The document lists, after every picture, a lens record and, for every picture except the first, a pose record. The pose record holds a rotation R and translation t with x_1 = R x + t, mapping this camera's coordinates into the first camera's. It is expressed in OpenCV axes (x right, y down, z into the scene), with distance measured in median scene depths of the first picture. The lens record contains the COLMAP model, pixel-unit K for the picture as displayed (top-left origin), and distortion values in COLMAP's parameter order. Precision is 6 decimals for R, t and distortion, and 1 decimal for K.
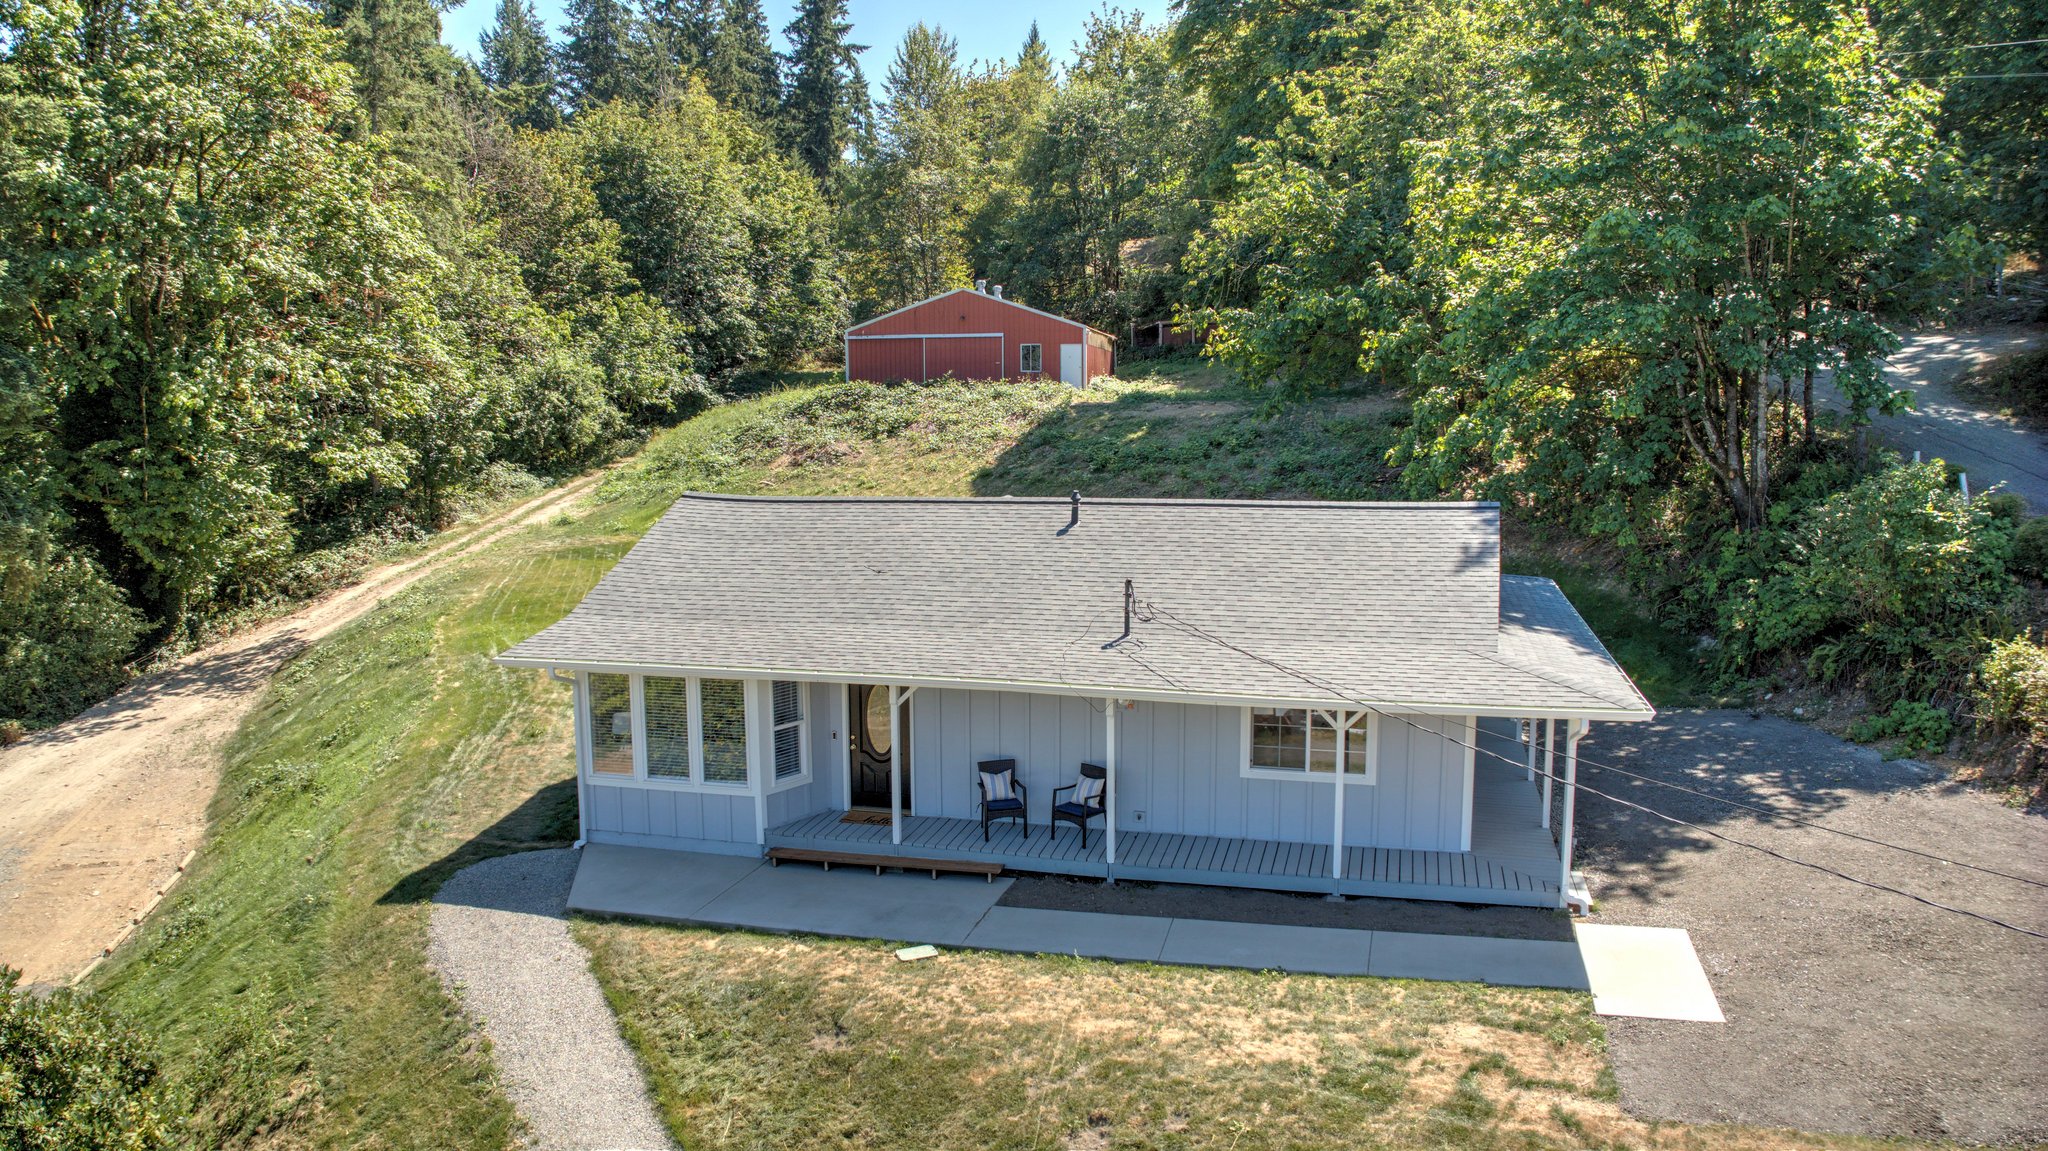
lens RADIAL K [[1441.0, 0, 1035.7], [0, 1441.0, 582.3], [0, 0, 1]] dist [-0.103243, -0.010372]
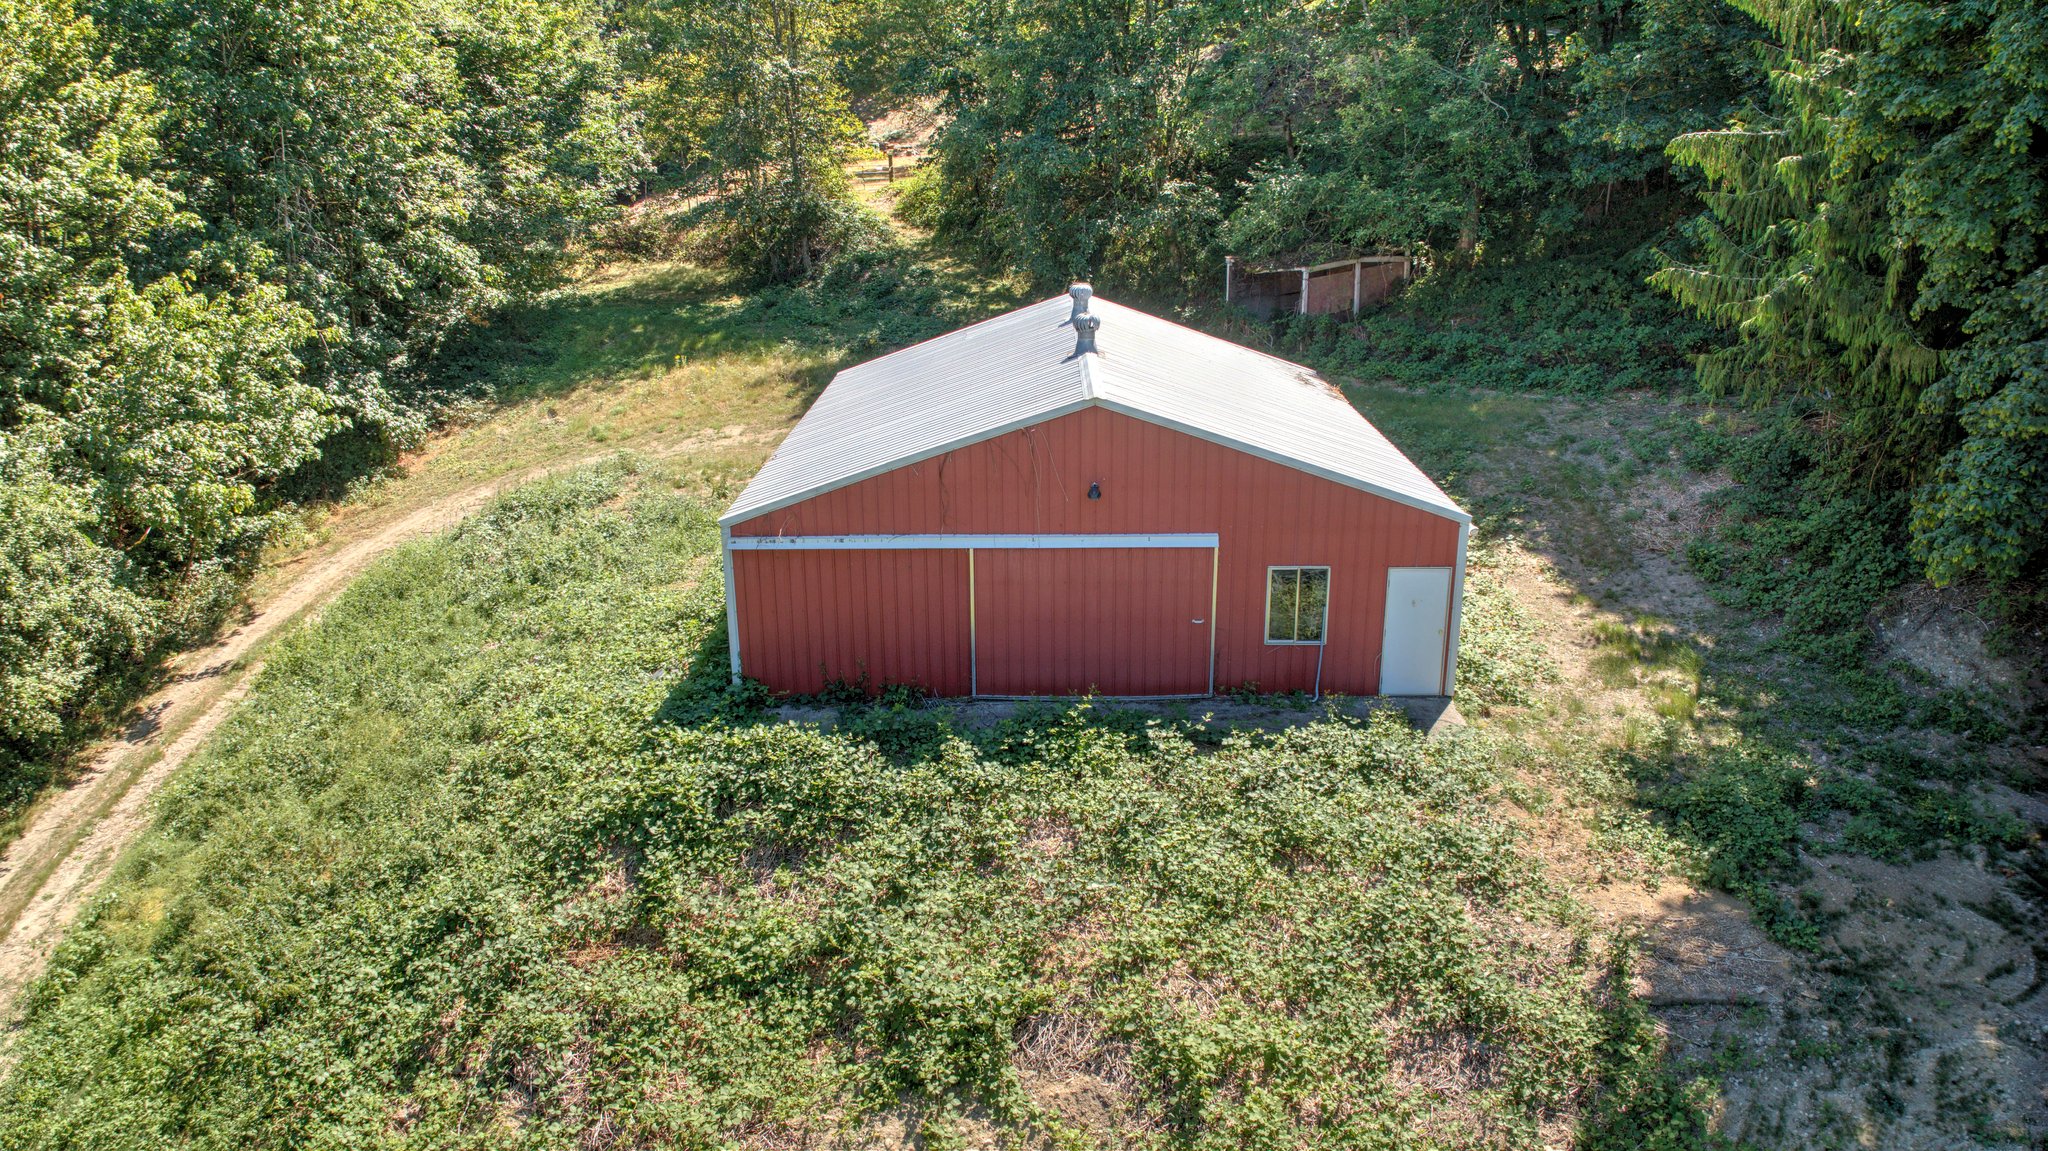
lens RADIAL K [[1441.0, 0, 1035.7], [0, 1441.0, 582.3], [0, 0, 1]] dist [-0.103243, -0.010372]
pose [[0.989353, -0.047430, 0.137592, -0.107796], [0.021784, 0.983016, 0.182221, -0.220036], [-0.143897, -0.177283, 0.973583, 0.670395]]
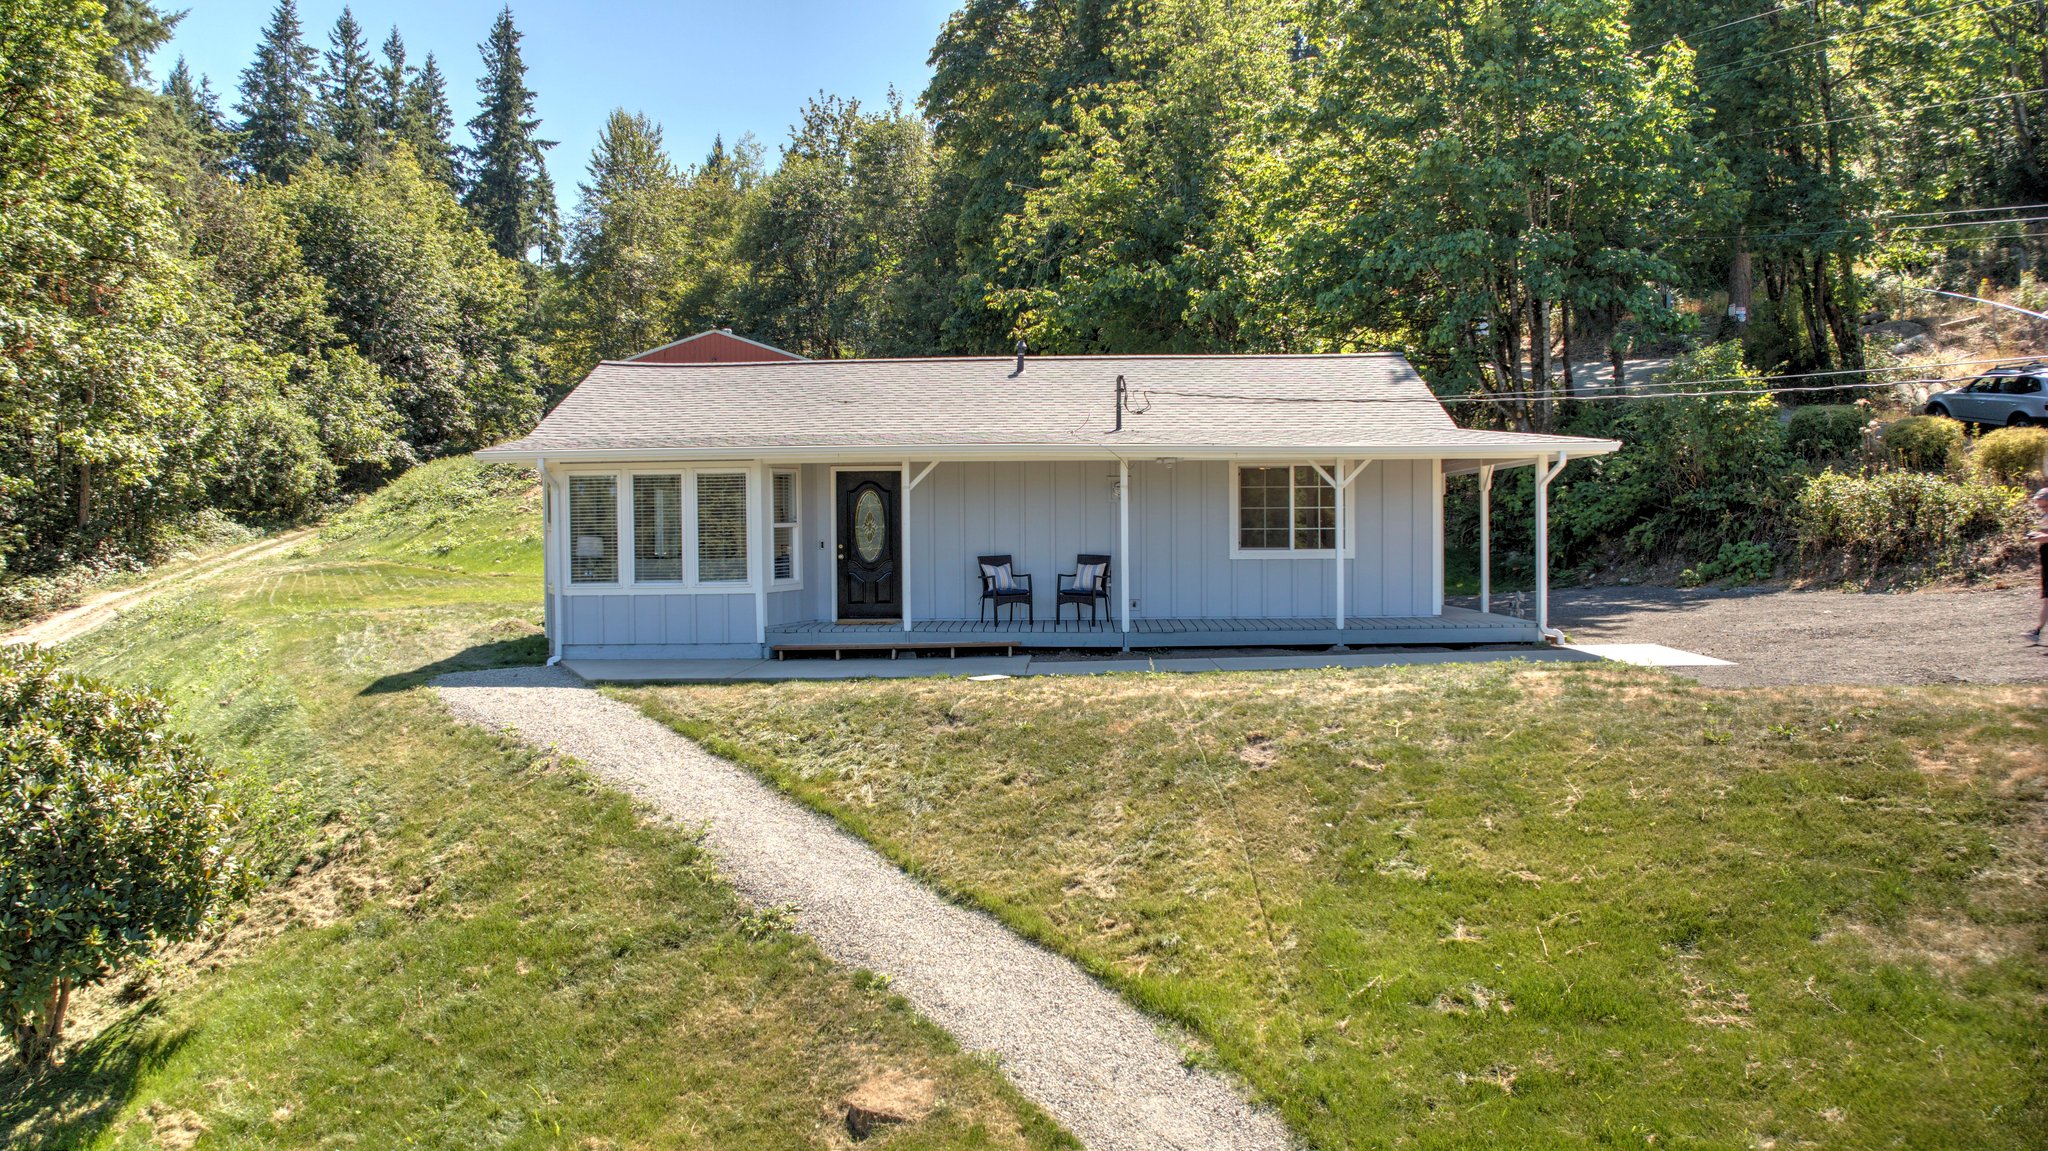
lens RADIAL K [[1441.0, 0, 1035.7], [0, 1441.0, 582.3], [0, 0, 1]] dist [-0.103243, -0.010372]
pose [[0.971753, -0.011459, 0.235720, -0.068985], [0.034127, 0.995145, -0.092312, 0.068478], [-0.233518, 0.097748, 0.967427, 0.001751]]
